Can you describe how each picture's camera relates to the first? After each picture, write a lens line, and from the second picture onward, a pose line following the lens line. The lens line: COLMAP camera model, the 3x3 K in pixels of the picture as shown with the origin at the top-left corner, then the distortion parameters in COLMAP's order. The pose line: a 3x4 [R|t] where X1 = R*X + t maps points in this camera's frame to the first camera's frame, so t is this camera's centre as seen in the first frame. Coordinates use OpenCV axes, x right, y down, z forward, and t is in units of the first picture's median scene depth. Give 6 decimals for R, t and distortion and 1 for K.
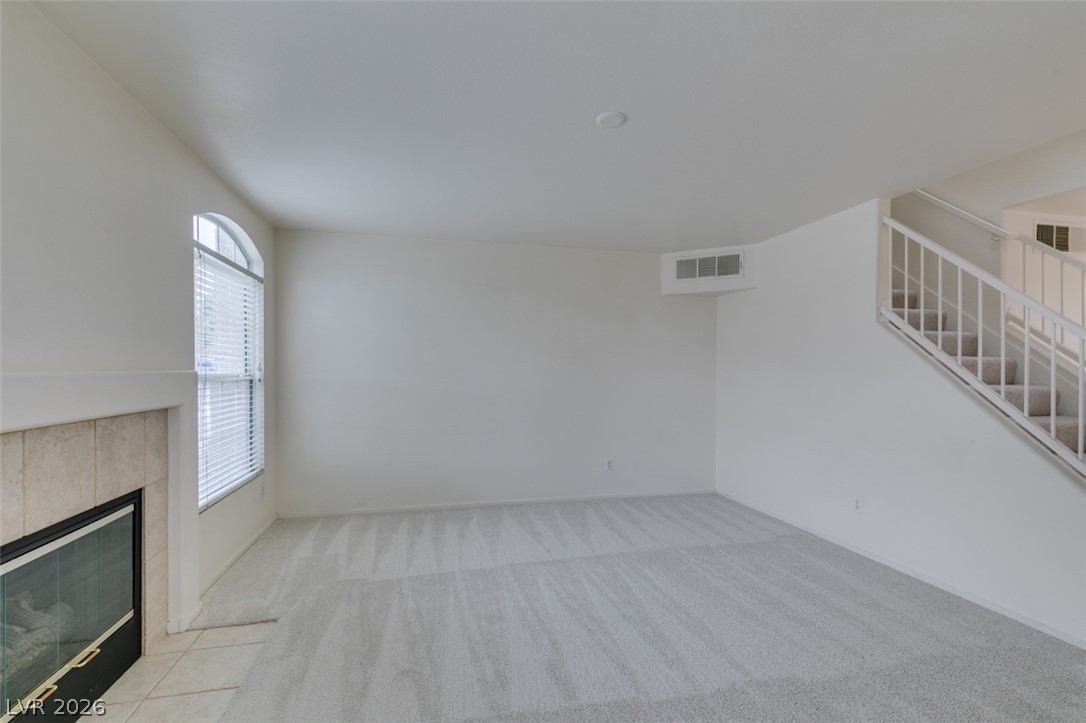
lens RADIAL K [[488.1, 0, 542.6], [0, 488.1, 375.6], [0, 0, 1]] dist [0.003019, 0.000174]
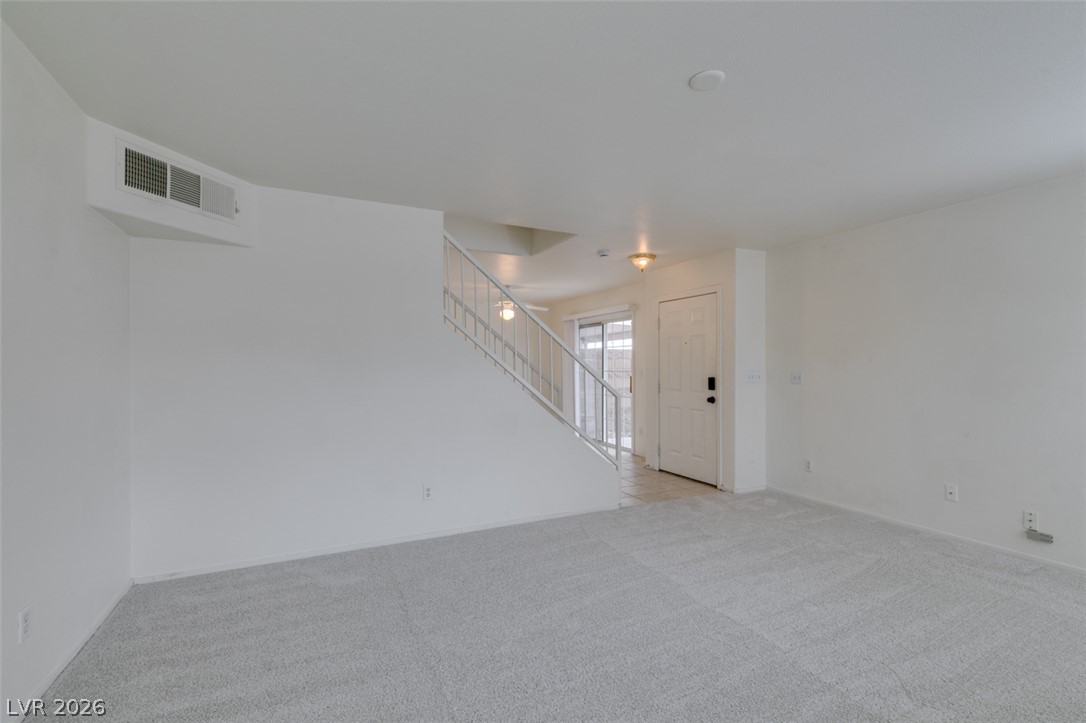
lens RADIAL K [[488.1, 0, 532.3], [0, 488.1, 365.1], [0, 0, 1]] dist [0.003019, 0.000174]
pose [[-0.208520, -0.003415, 0.978012, -0.444811], [0.011813, 0.999912, 0.006010, -0.015464], [-0.977947, 0.012807, -0.208461, 1.026439]]
